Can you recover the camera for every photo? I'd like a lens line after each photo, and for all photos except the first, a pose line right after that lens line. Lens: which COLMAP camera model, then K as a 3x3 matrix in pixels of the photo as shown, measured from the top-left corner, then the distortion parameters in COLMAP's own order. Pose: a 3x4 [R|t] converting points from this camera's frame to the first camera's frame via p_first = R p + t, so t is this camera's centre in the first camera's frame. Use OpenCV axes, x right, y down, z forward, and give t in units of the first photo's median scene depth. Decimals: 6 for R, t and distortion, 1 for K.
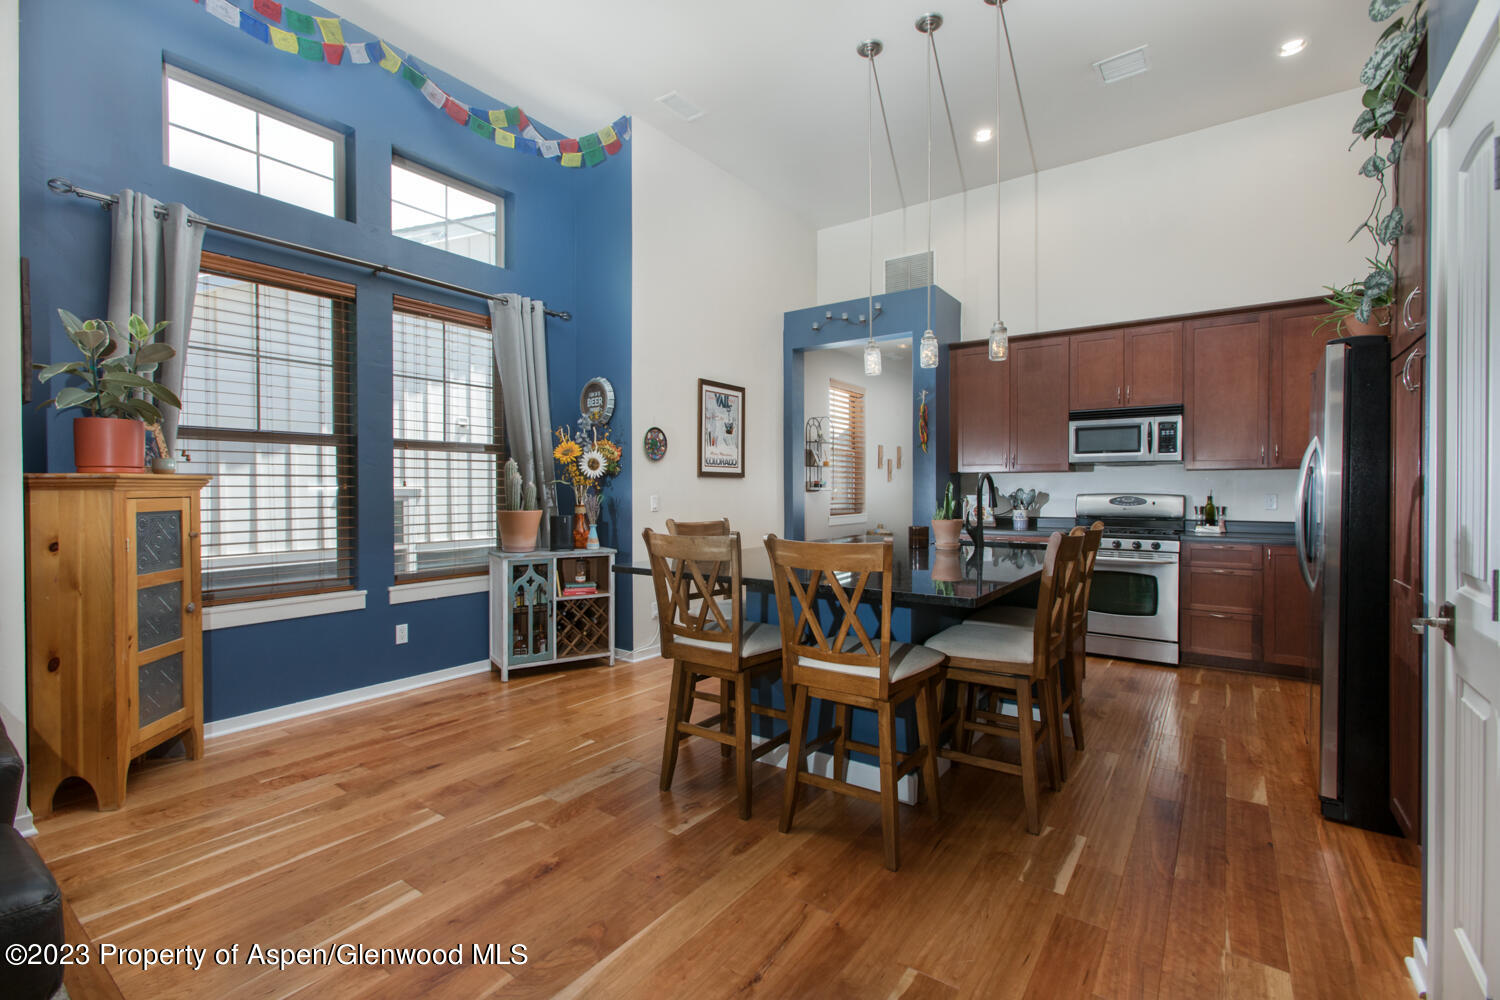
lens RADIAL K [[680.9, 0, 749.9], [0, 680.9, 496.2], [0, 0, 1]] dist [-0.015886, 0.016761]
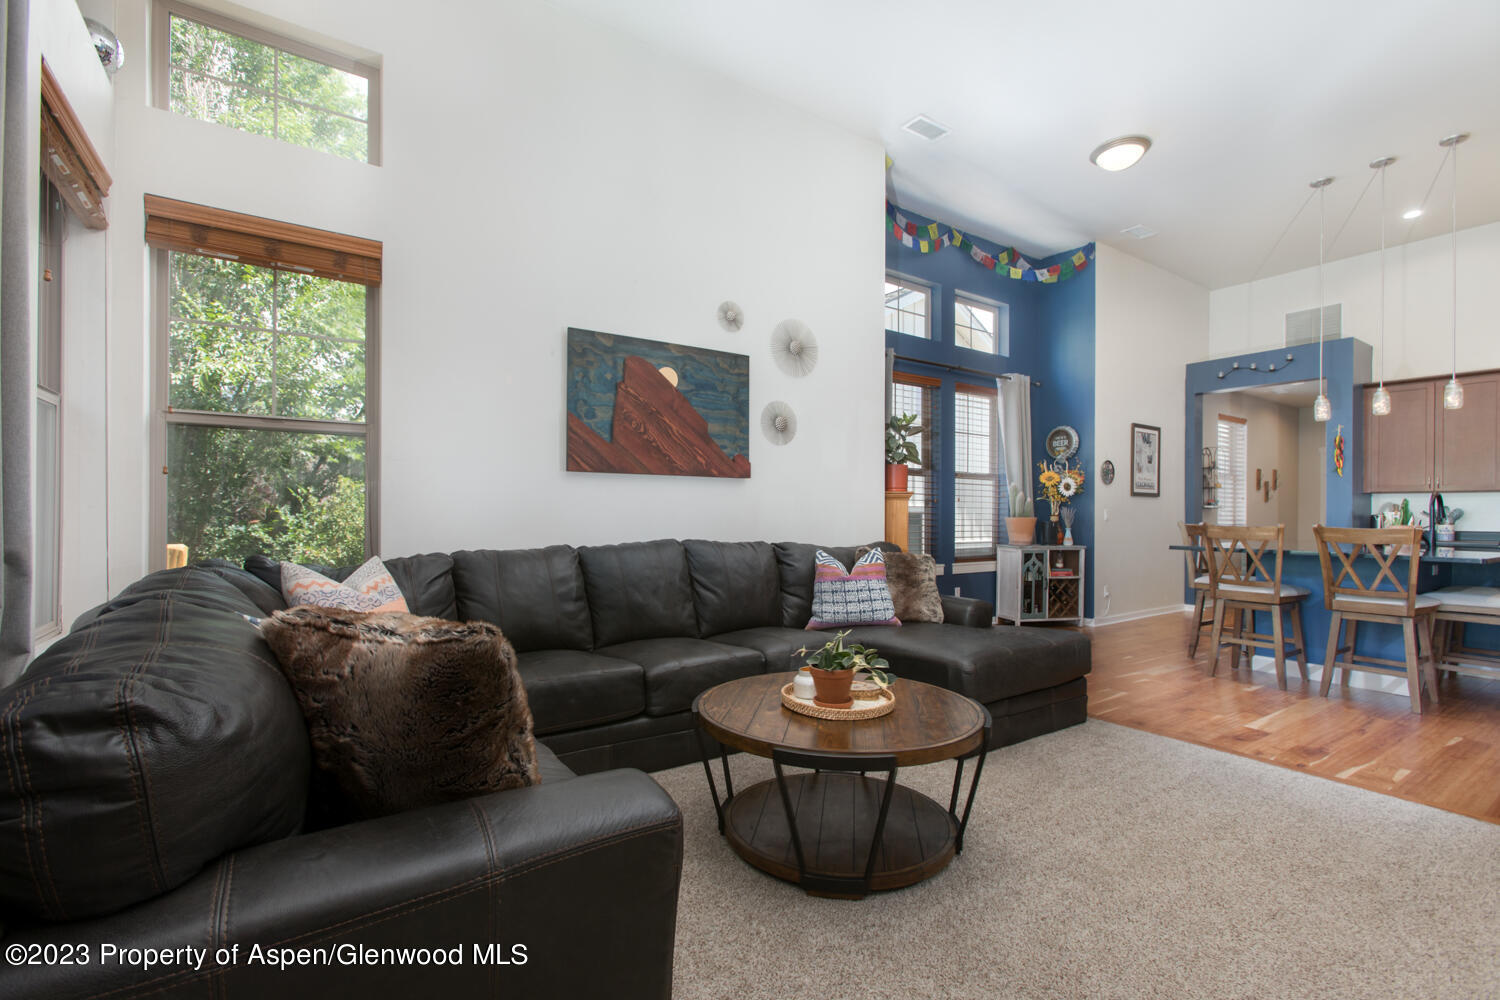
lens RADIAL K [[675.5, 0, 752.5], [0, 675.5, 505.9], [0, 0, 1]] dist [-0.001042, 0.000203]
pose [[0.941976, 0.012386, -0.335450, -0.381032], [-0.015836, 0.999846, -0.007552, 0.014875], [0.335305, 0.012426, 0.942028, -0.583366]]
